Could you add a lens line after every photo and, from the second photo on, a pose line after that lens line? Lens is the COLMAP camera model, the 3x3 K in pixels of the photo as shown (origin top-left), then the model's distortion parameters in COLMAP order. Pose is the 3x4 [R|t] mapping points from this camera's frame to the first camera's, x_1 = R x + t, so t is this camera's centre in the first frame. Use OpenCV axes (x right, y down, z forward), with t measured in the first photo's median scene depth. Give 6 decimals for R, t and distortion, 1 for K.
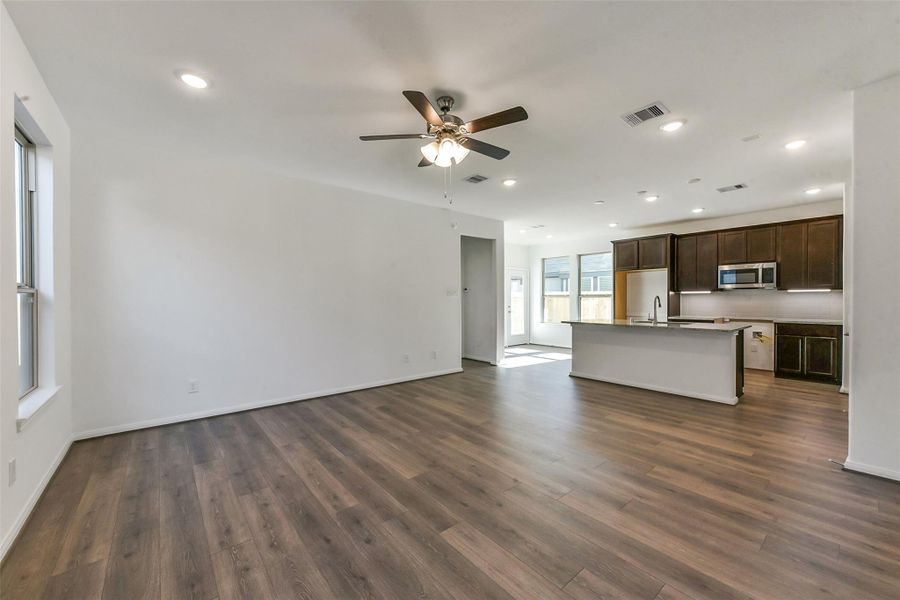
lens RADIAL K [[349.3, 0, 446.4], [0, 349.3, 304.9], [0, 0, 1]] dist [0.001511, -0.000998]
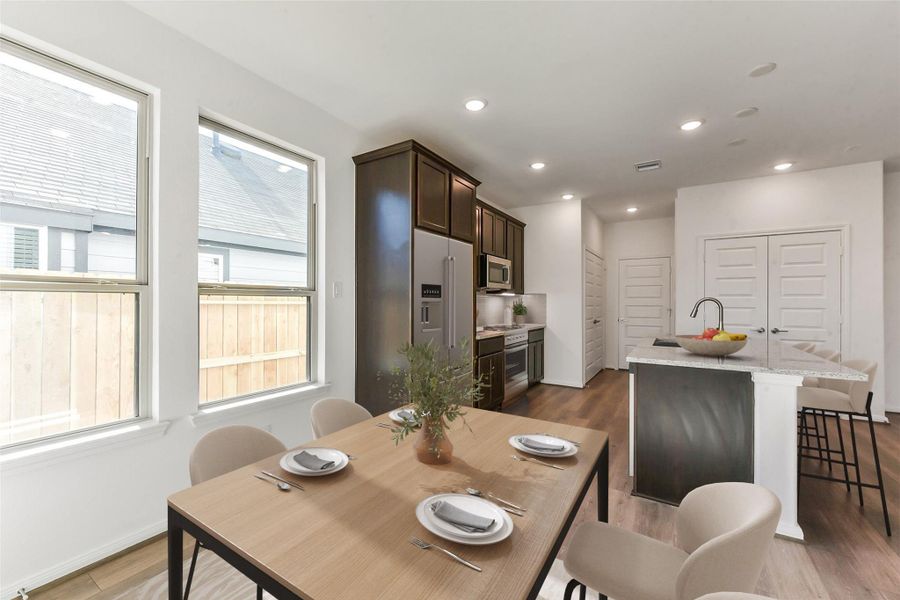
lens RADIAL K [[349.3, 0, 443.3], [0, 349.3, 300.1], [0, 0, 1]] dist [0.001511, -0.000998]
pose [[-0.314475, 0.002643, 0.949262, 0.148559], [0.008469, 0.999964, 0.000022, -0.023052], [-0.949228, 0.008046, -0.314486, 1.311741]]
